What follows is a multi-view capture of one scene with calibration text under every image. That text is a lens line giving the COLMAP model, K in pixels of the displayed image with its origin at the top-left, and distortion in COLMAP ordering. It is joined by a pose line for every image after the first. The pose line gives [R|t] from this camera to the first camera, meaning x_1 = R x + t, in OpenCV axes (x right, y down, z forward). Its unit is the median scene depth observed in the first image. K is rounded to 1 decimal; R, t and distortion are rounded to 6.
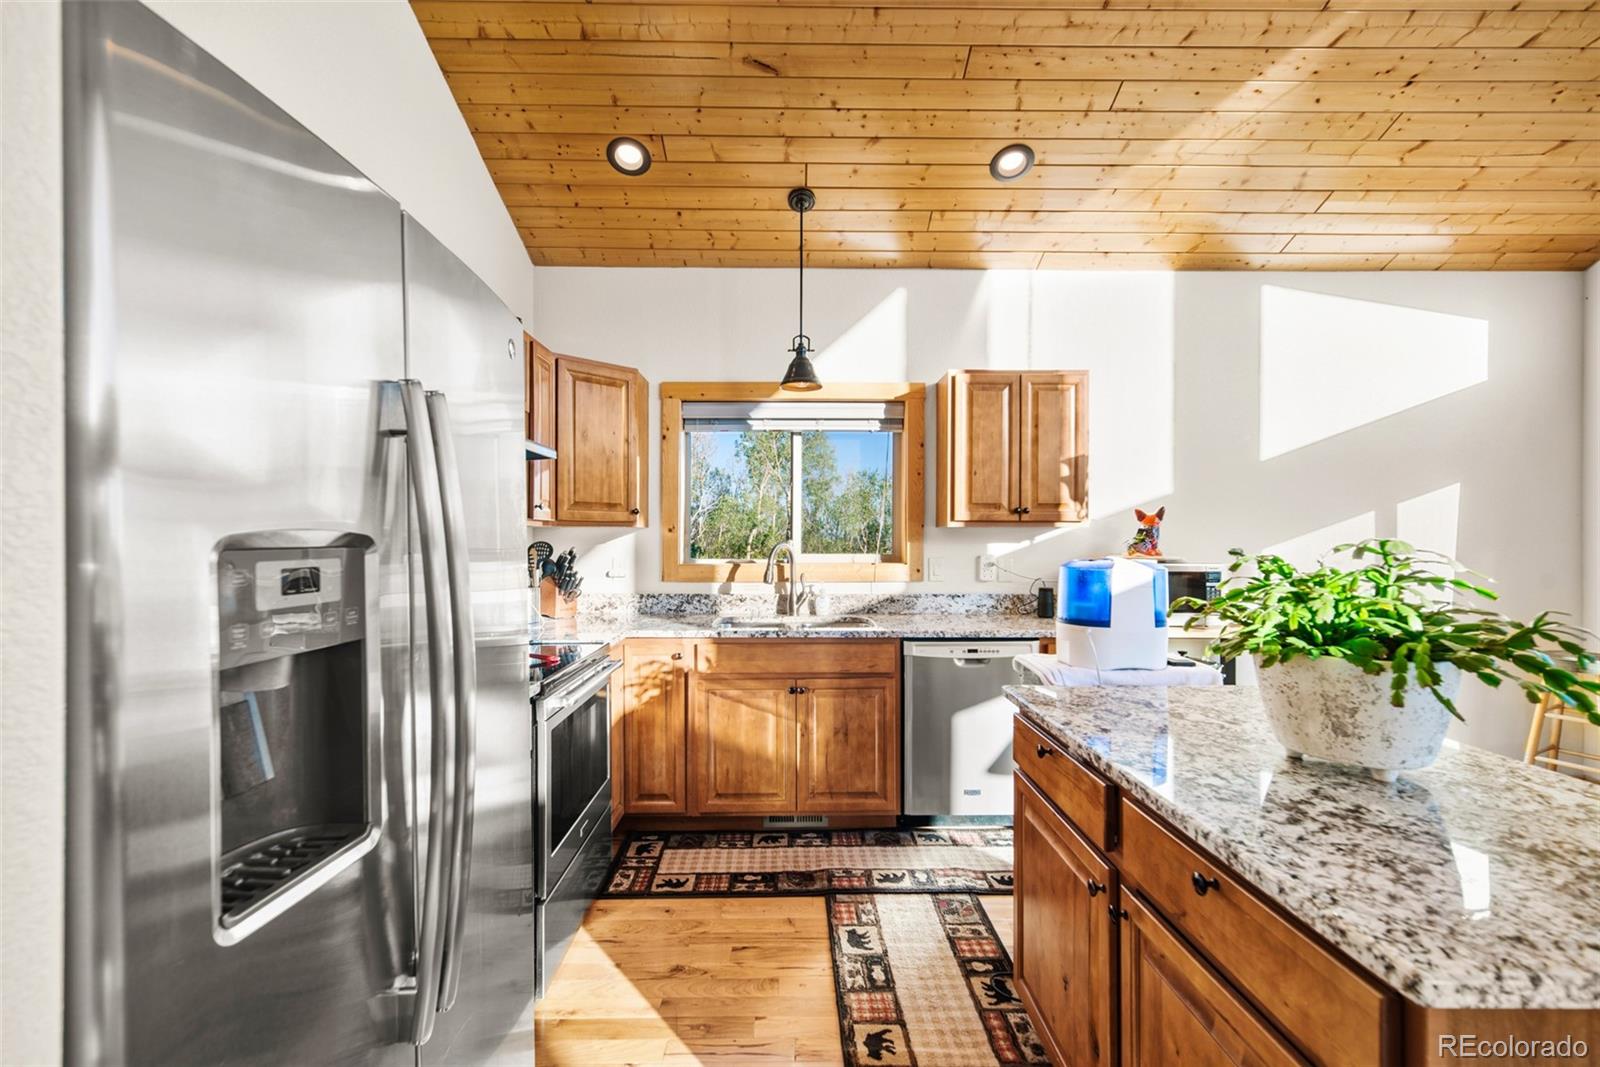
lens RADIAL K [[719.8, 0, 782.6], [0, 719.8, 535.7], [0, 0, 1]] dist [0.002763, 0.000400]
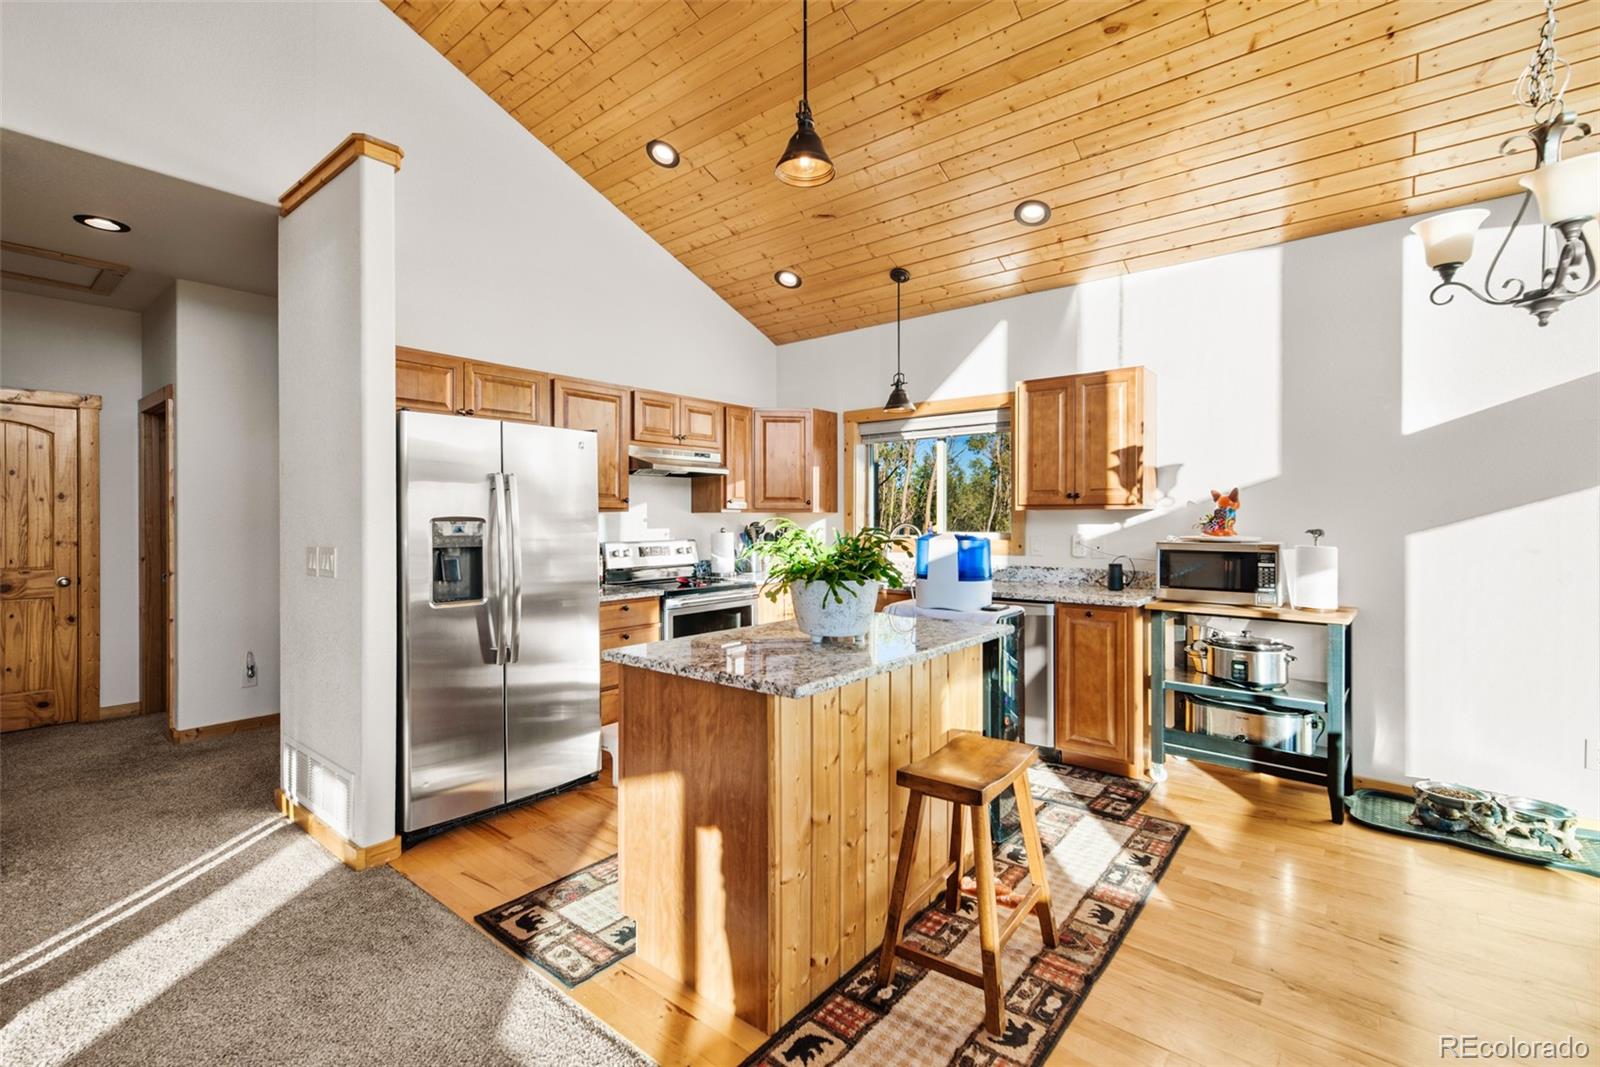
lens RADIAL K [[718.9, 0, 774.5], [0, 718.9, 524.2], [0, 0, 1]] dist [-0.020987, 0.020926]
pose [[0.751260, 0.002064, -0.660004, 0.798738], [0.003581, 0.999968, 0.007204, 0.001307], [0.659997, -0.007776, 0.751228, -0.208472]]
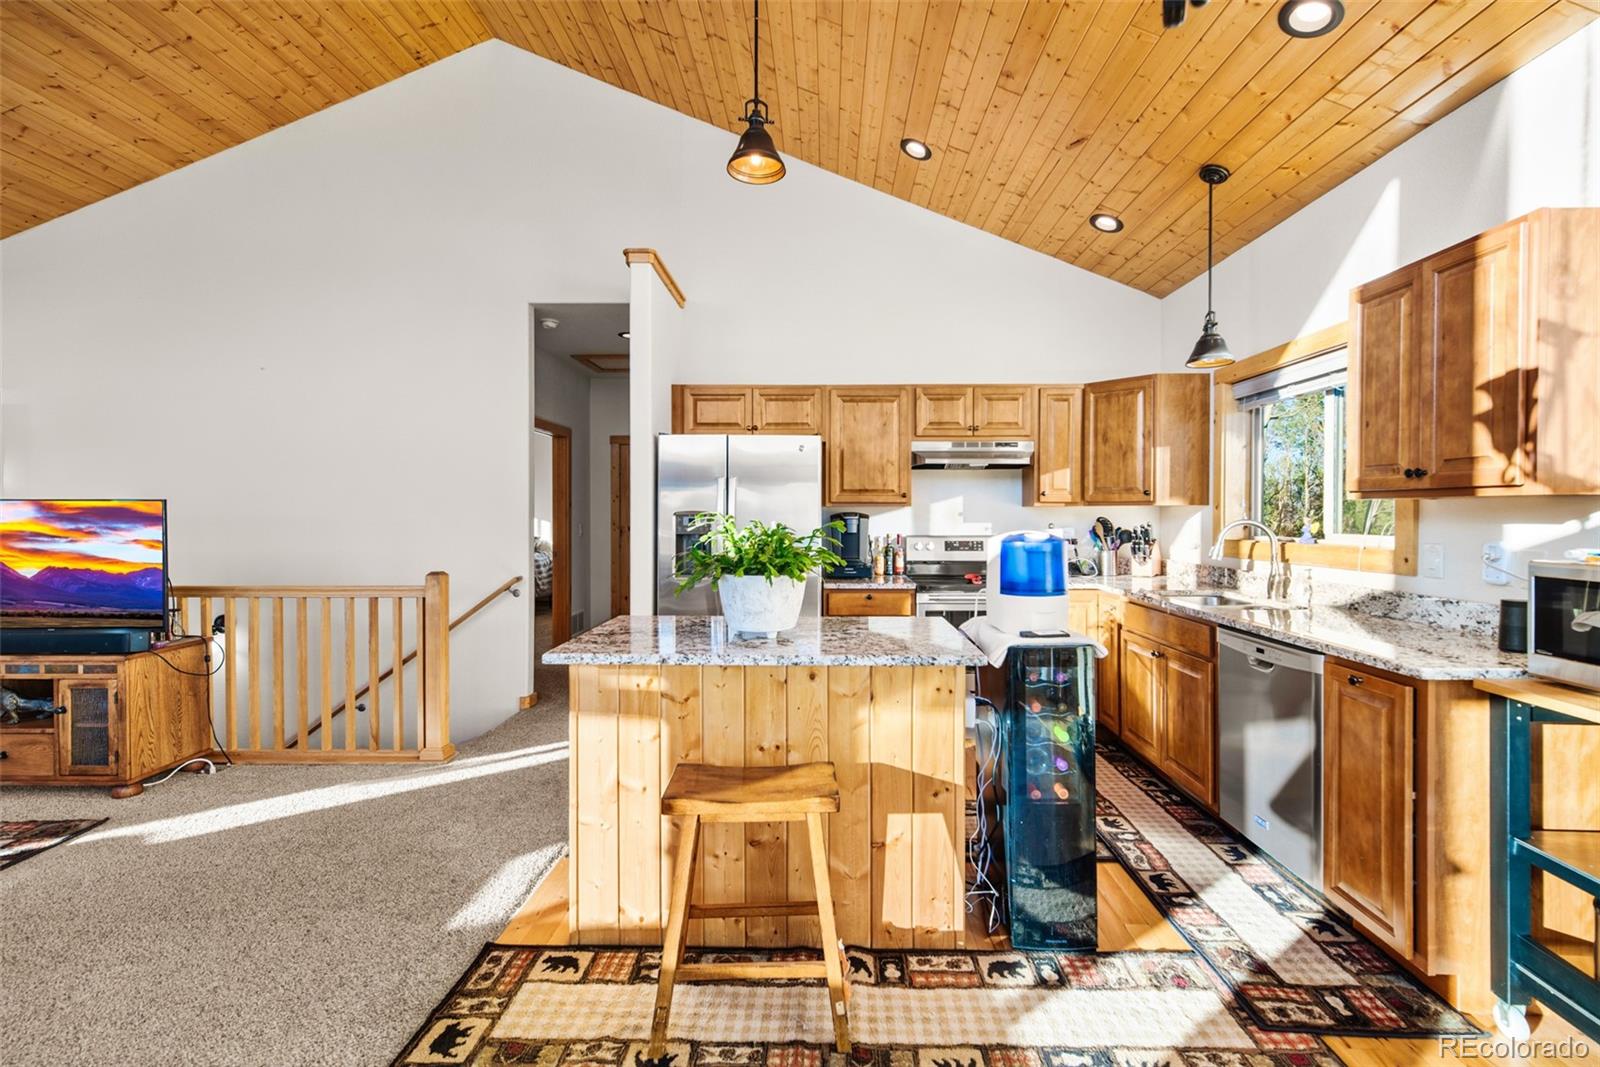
lens RADIAL K [[700.8, 0, 797.6], [0, 700.8, 529.6], [0, 0, 1]] dist [0.006873, 0.000425]
pose [[-0.044477, 0.021821, -0.998772, 1.089899], [0.001473, 0.999762, 0.021777, 0.001804], [0.999009, -0.000503, -0.044499, 0.500861]]
